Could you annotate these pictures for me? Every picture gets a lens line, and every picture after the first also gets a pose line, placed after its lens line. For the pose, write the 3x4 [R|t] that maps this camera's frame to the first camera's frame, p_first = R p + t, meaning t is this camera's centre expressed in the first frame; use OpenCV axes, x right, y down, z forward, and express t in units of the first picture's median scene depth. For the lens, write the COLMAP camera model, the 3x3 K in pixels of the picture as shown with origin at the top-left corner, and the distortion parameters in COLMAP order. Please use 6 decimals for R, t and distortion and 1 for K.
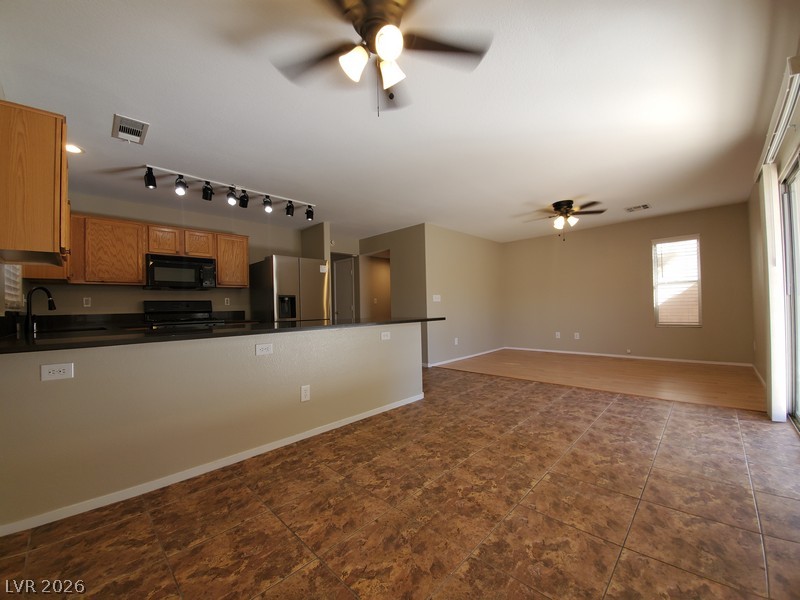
lens RADIAL K [[339.9, 0, 397.2], [0, 339.9, 302.7], [0, 0, 1]] dist [0.013503, -0.018701]
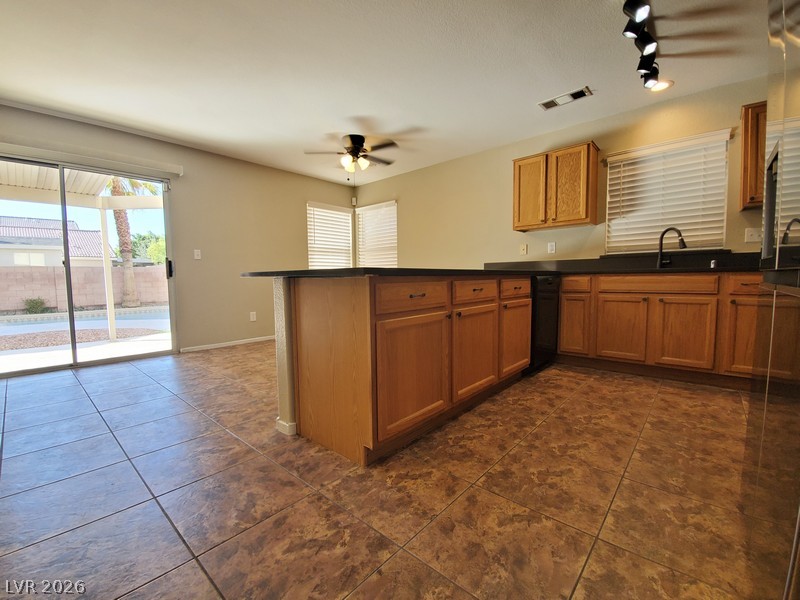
lens RADIAL K [[339.9, 0, 397.2], [0, 339.9, 302.7], [0, 0, 1]] dist [0.013503, -0.018701]
pose [[-0.999208, 0.037697, -0.012707, -0.155016], [0.036875, 0.997537, 0.059674, 0.091644], [0.014925, 0.059158, -0.998137, 2.084201]]
